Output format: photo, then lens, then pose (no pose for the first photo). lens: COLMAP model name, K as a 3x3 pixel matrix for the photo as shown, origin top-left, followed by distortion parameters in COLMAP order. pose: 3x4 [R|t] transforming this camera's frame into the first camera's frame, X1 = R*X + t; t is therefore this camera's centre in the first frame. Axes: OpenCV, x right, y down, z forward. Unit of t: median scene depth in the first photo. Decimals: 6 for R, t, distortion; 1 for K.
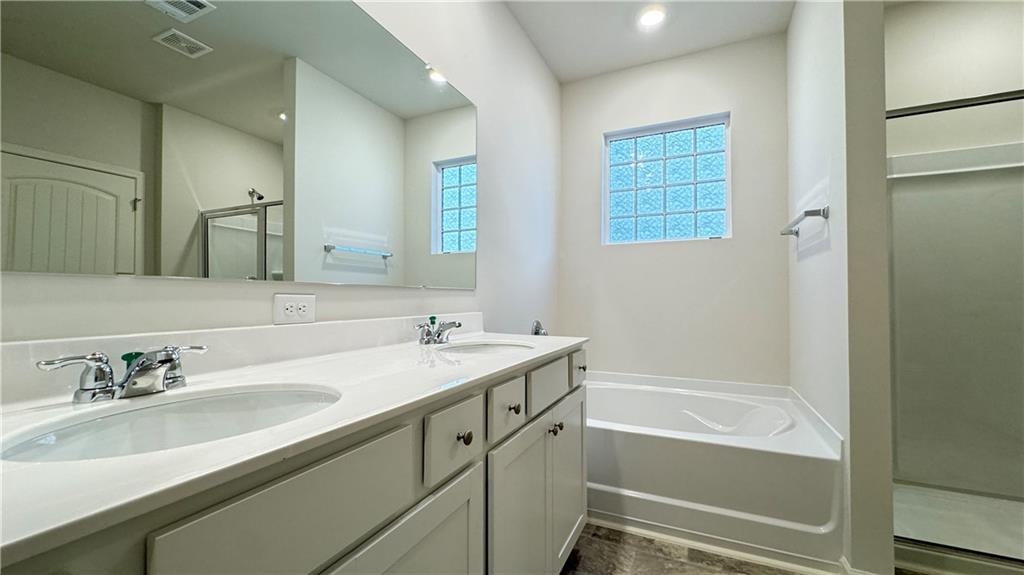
lens RADIAL K [[404.9, 0, 513.7], [0, 404.9, 286.6], [0, 0, 1]] dist [0.001284, -0.000099]
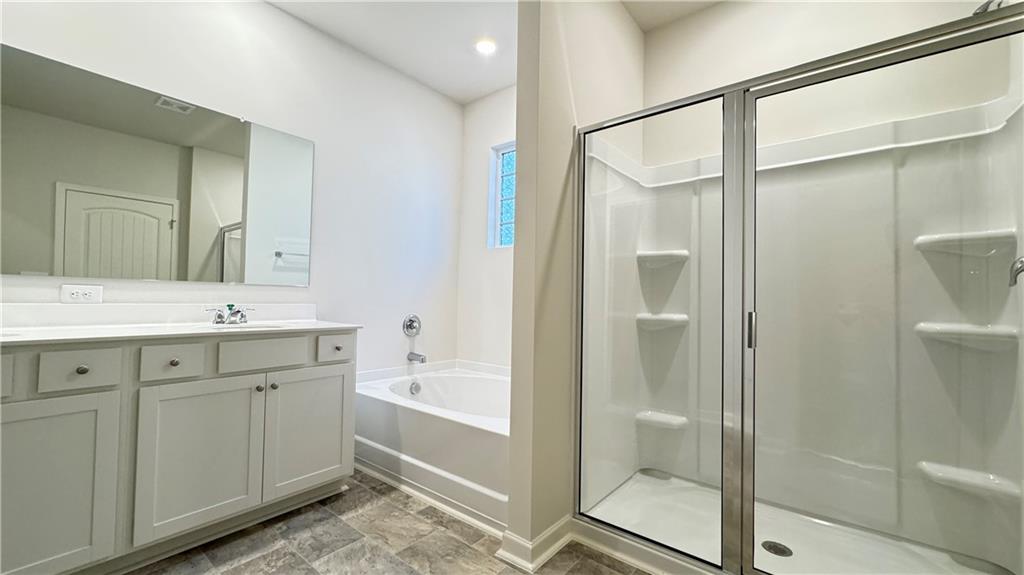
lens RADIAL K [[404.9, 0, 500.8], [0, 404.9, 293.7], [0, 0, 1]] dist [0.001284, -0.000099]
pose [[0.969061, 0.007914, -0.246696, 0.521888], [-0.005404, 0.999927, 0.010849, 0.009965], [0.246764, -0.009180, 0.969032, -0.046030]]
